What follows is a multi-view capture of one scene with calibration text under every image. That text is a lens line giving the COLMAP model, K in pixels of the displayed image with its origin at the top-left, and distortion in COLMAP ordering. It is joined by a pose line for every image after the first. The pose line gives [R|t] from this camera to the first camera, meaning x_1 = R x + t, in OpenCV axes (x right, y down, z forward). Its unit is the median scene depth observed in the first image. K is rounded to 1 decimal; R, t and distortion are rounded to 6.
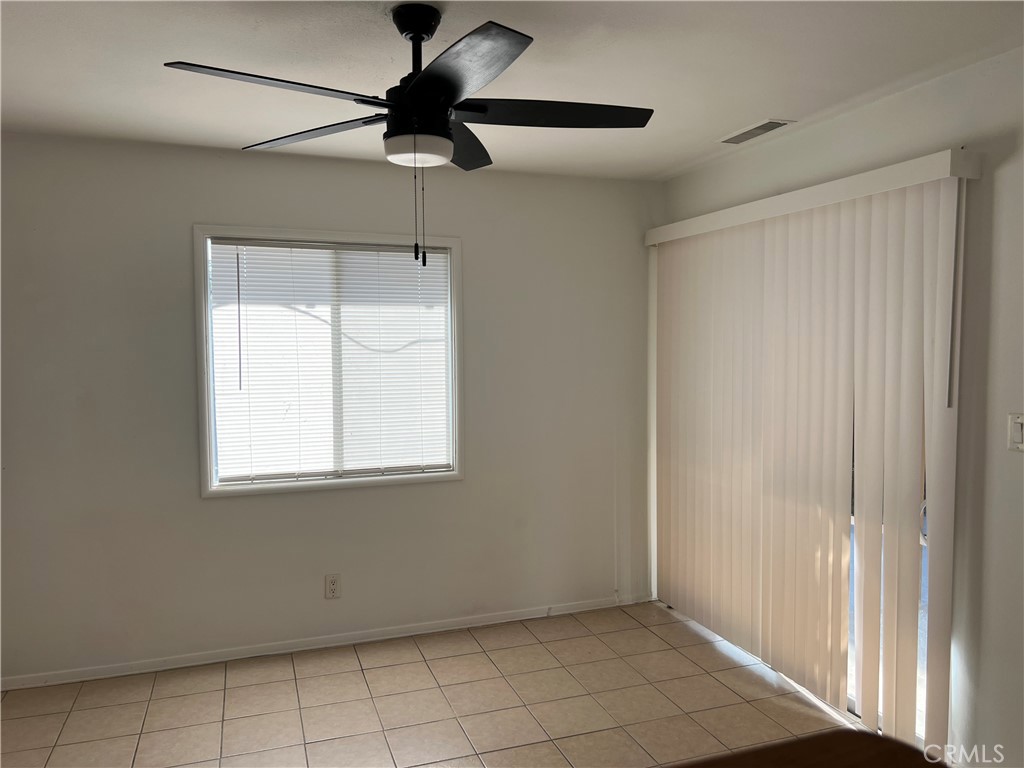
lens RADIAL K [[770.3, 0, 512.0], [0, 770.3, 384.0], [0, 0, 1]] dist [0.101581, -0.158123]
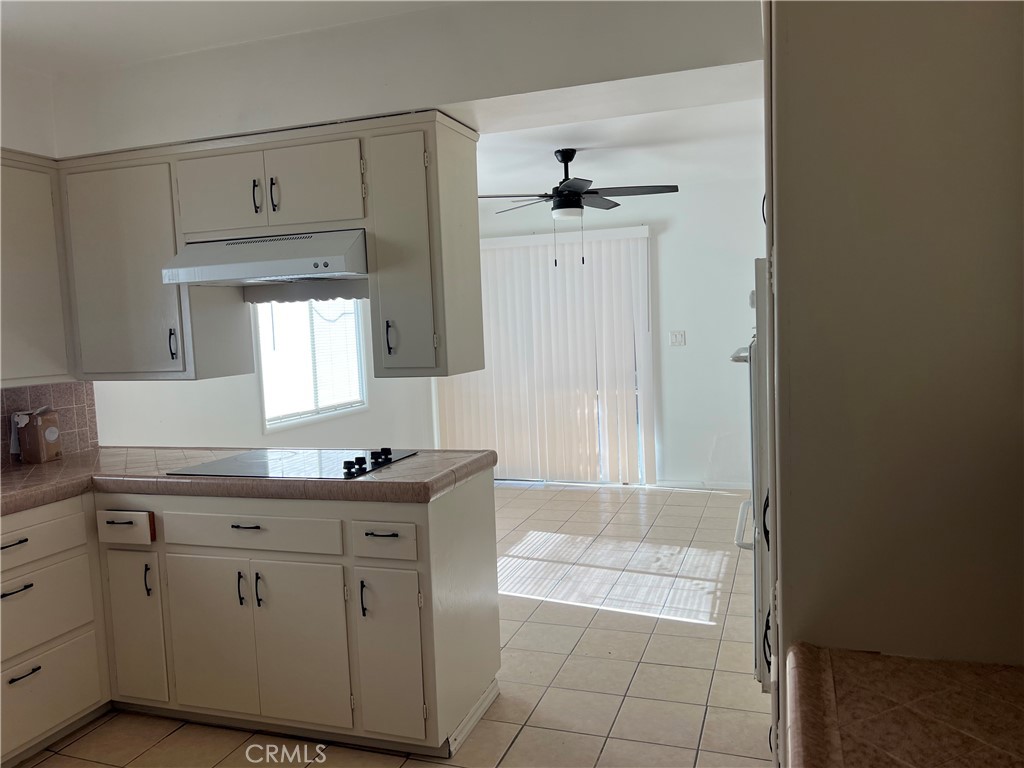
lens RADIAL K [[770.3, 0, 512.0], [0, 770.3, 384.0], [0, 0, 1]] dist [0.101581, -0.158123]
pose [[0.636402, -0.082722, 0.766909, -1.300667], [0.080700, 0.995917, 0.040456, 0.049864], [-0.767124, 0.036144, 0.640479, -0.175248]]
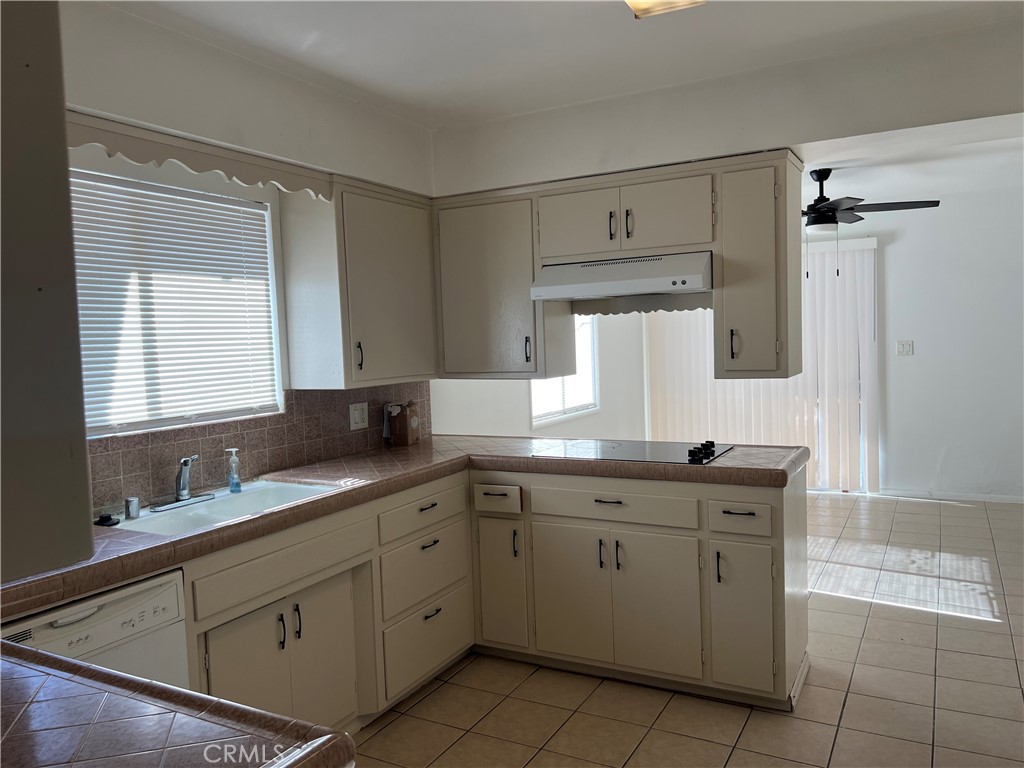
lens RADIAL K [[770.2, 0, 510.3], [0, 770.2, 379.2], [0, 0, 1]] dist [0.051372, -0.055769]
pose [[0.756126, -0.058654, 0.651792, -1.583418], [0.068576, 0.997594, 0.010219, 0.037668], [-0.650823, 0.036971, 0.758329, -0.089975]]
